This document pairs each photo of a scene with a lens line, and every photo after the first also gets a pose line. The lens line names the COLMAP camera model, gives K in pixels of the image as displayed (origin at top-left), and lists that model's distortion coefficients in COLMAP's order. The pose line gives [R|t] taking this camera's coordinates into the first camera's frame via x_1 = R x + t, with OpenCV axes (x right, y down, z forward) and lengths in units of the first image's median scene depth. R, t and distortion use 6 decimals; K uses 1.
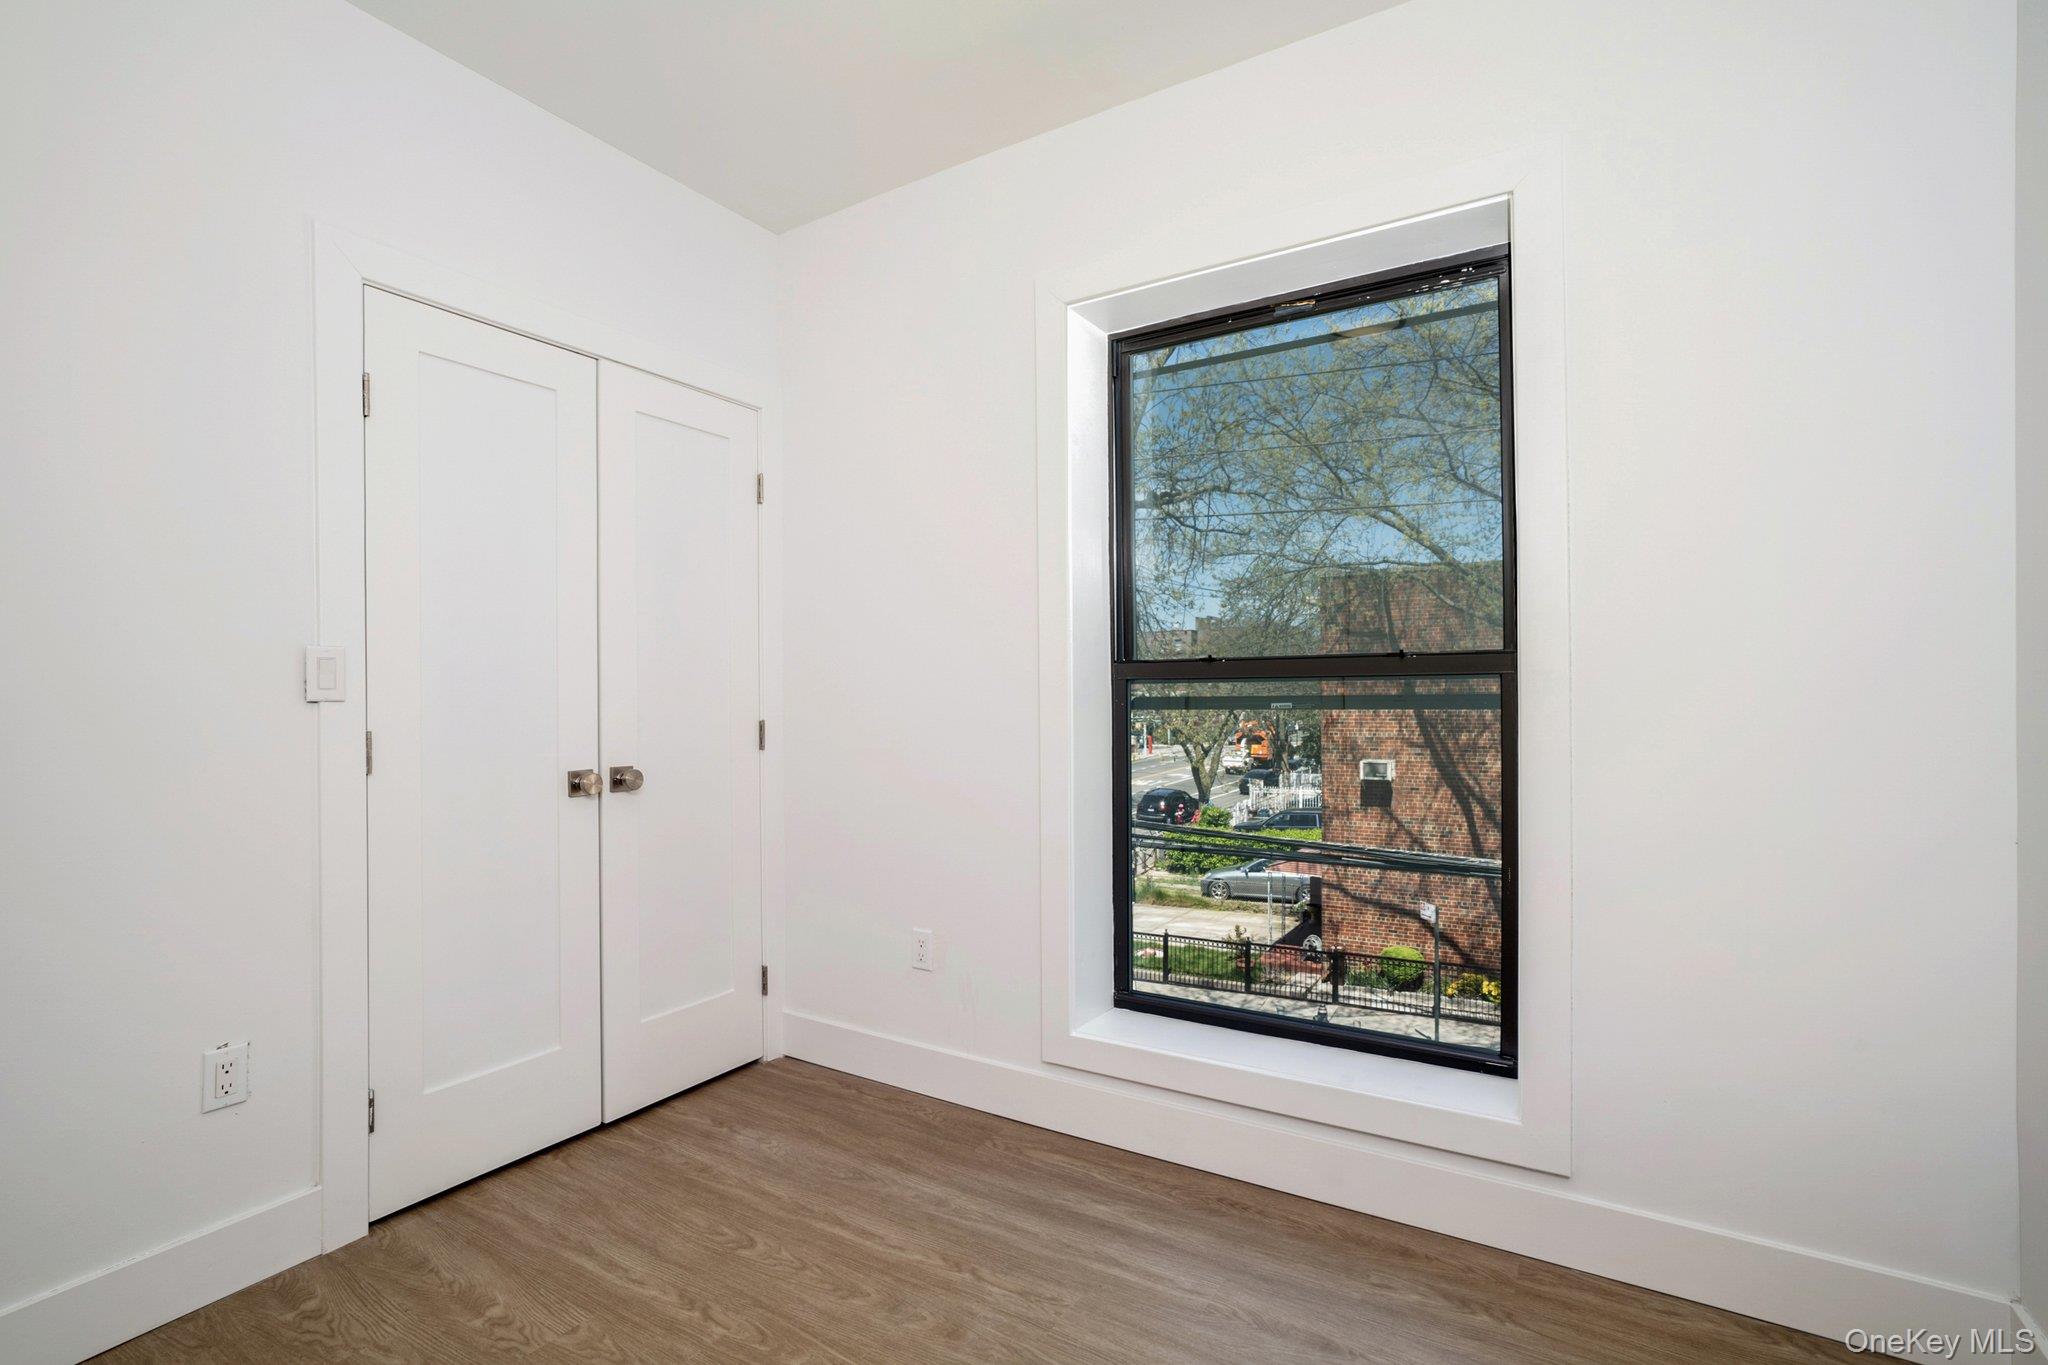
lens RADIAL K [[955.0, 0, 1019.7], [0, 955.0, 706.1], [0, 0, 1]] dist [-0.062885, 0.023283]
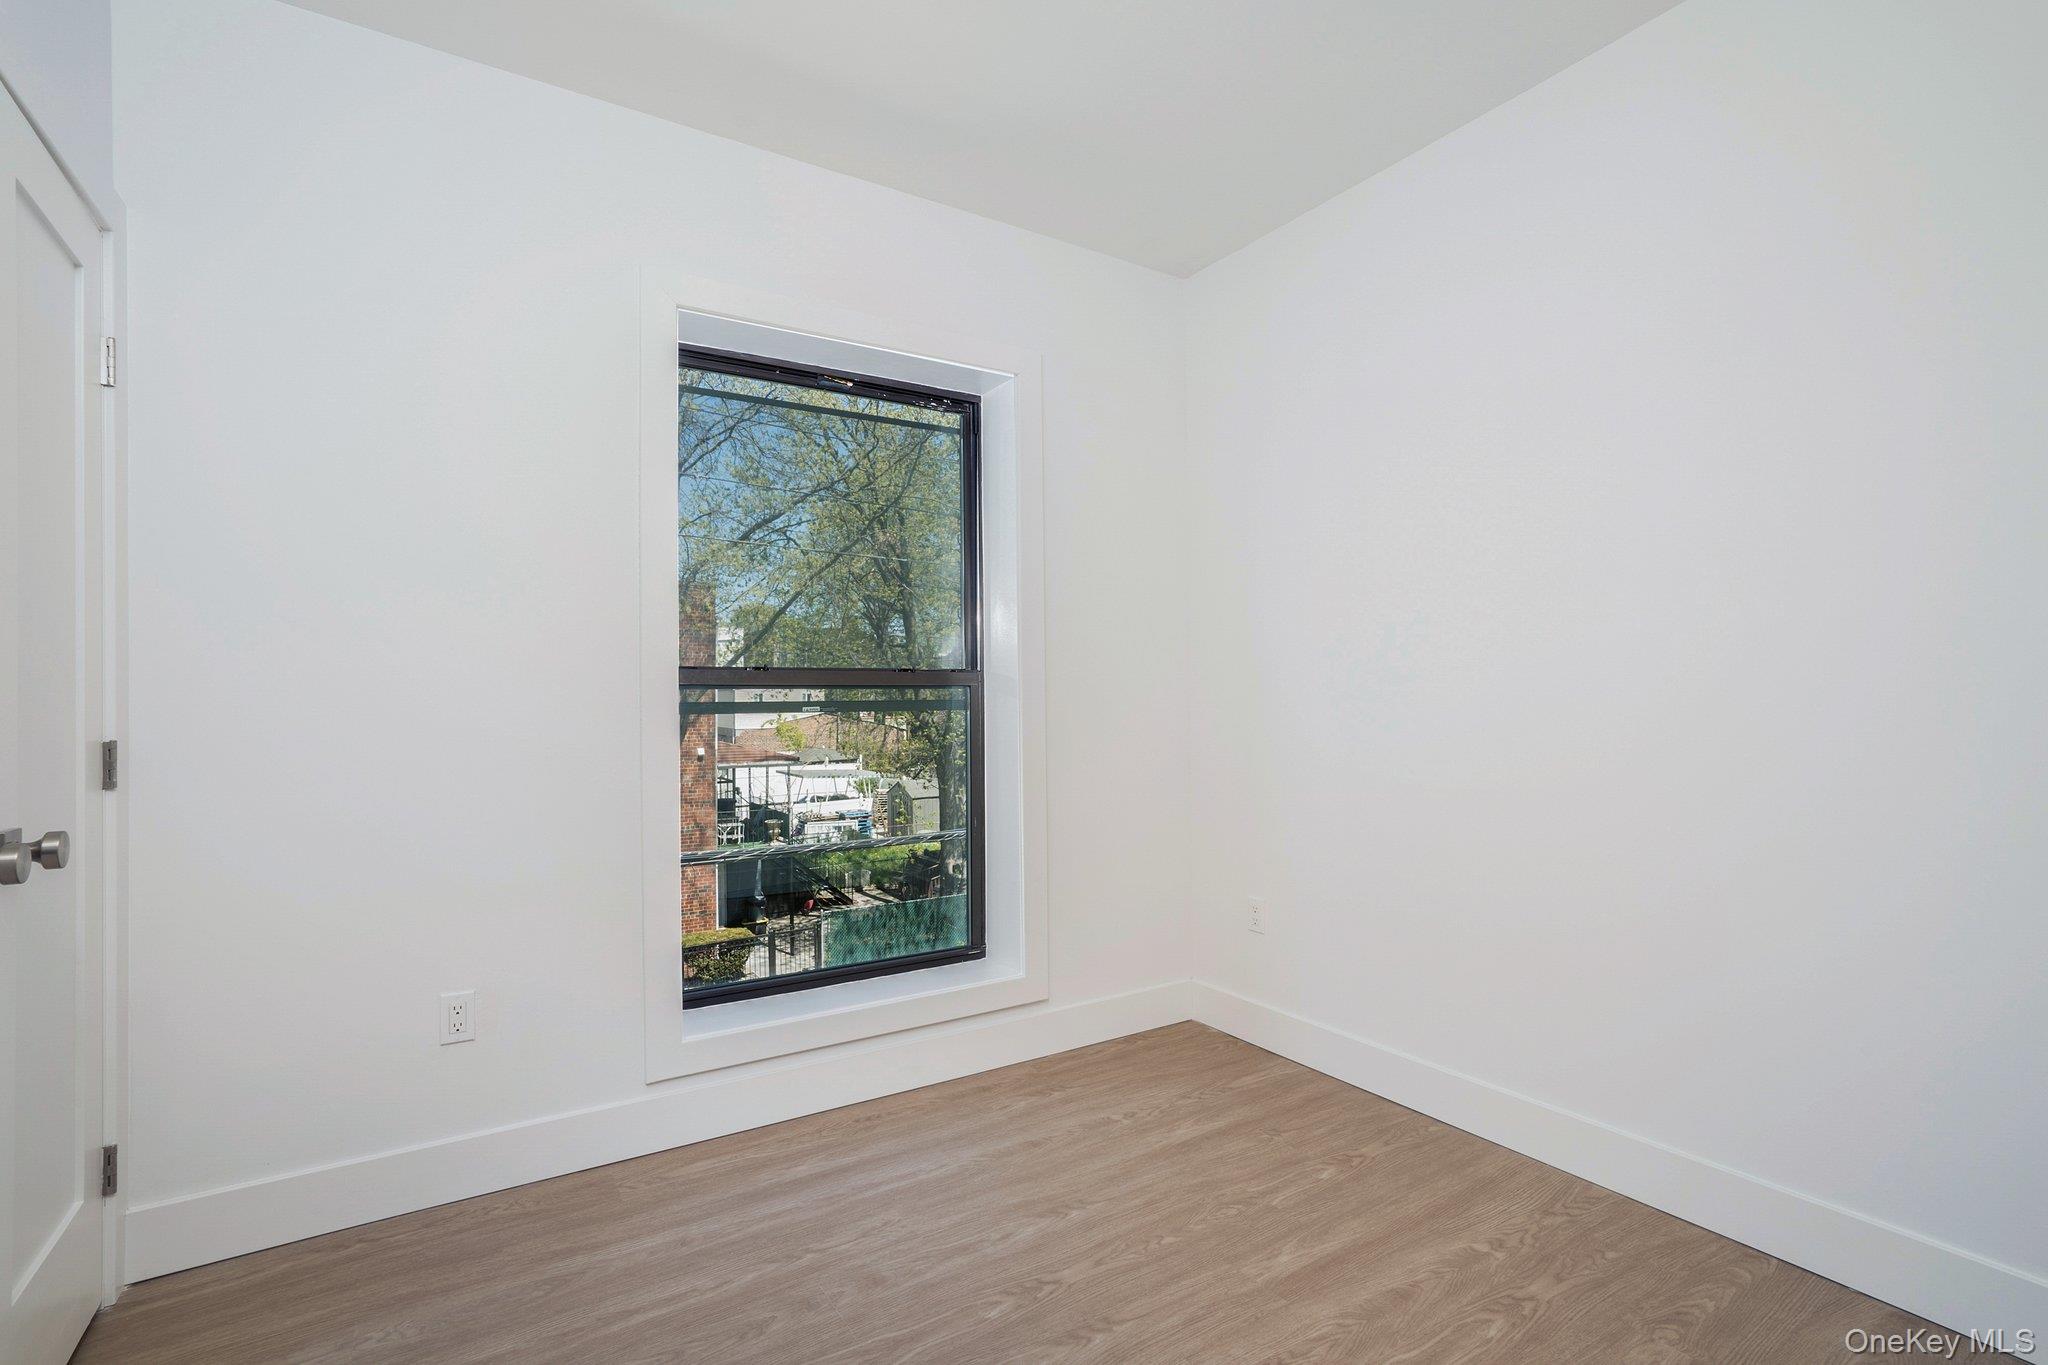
lens RADIAL K [[941.2, 0, 1031.4], [0, 941.2, 712.1], [0, 0, 1]] dist [-0.057928, 0.022392]
pose [[0.409011, -0.006971, 0.912503, -0.770939], [0.015743, 0.999876, 0.000582, 0.007744], [-0.912394, 0.014127, 0.409070, 0.303510]]
